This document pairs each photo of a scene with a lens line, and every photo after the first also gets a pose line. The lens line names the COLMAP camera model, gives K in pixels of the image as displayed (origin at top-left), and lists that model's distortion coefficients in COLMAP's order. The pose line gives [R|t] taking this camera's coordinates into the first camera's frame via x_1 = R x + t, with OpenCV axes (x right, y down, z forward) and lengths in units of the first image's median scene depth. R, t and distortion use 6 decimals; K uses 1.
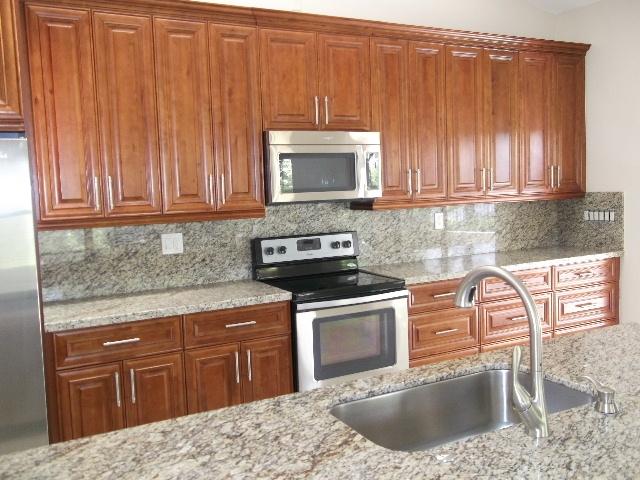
lens RADIAL K [[614.1, 0, 326.4], [0, 614.1, 237.2], [0, 0, 1]] dist [0.005866, 0.000000]
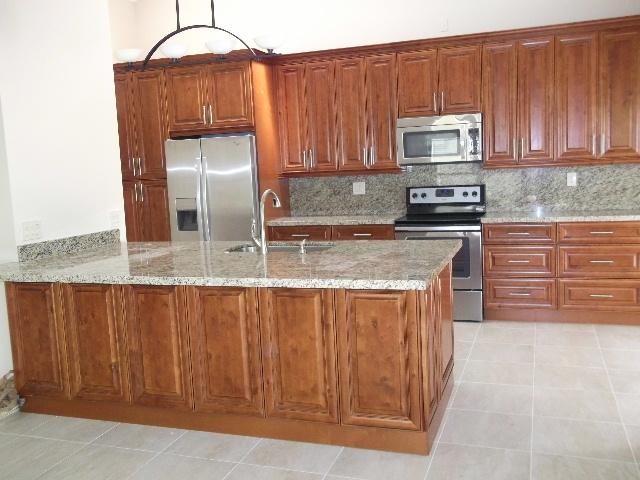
lens RADIAL K [[614.1, 0, 326.5], [0, 614.1, 236.1], [0, 0, 1]] dist [0.005866, 0.000000]
pose [[0.686225, 0.086085, -0.722278, 0.913627], [-0.041066, 0.995973, 0.079690, 0.010425], [0.726229, -0.025024, 0.686997, -0.228994]]
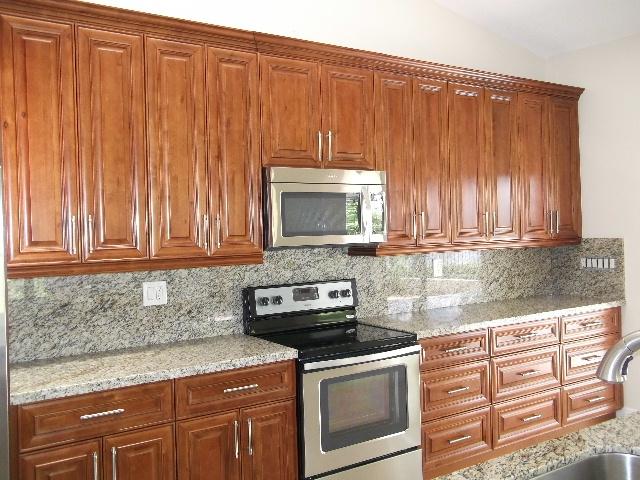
lens RADIAL K [[614.1, 0, 325.4], [0, 614.1, 236.0], [0, 0, 1]] dist [0.005866, 0.000000]
pose [[0.995567, 0.008180, 0.093699, -0.091588], [-0.001020, 0.997091, -0.076208, -0.004428], [-0.094050, 0.075775, 0.992680, 0.107232]]
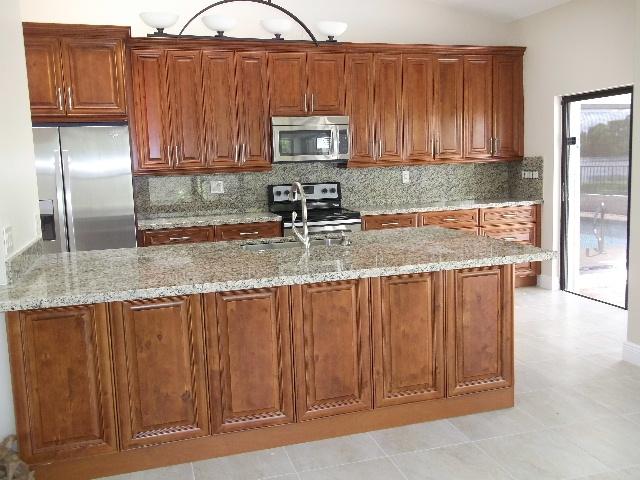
lens RADIAL K [[614.1, 0, 327.9], [0, 614.1, 237.3], [0, 0, 1]] dist [0.005866, 0.000000]
pose [[0.982152, 0.026123, -0.186264, 0.340698], [-0.017197, 0.998632, 0.049378, 0.057308], [0.187299, -0.045293, 0.981258, -0.541830]]
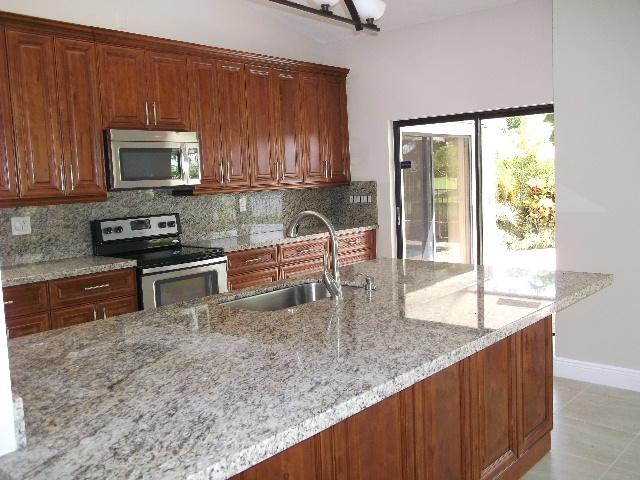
lens RADIAL K [[614.1, 0, 327.7], [0, 614.1, 238.1], [0, 0, 1]] dist [0.005866, 0.000000]
pose [[0.933023, -0.038635, 0.357736, -0.127260], [0.038067, 0.999238, 0.008633, 0.044799], [-0.357797, 0.005563, 0.933783, -0.270032]]
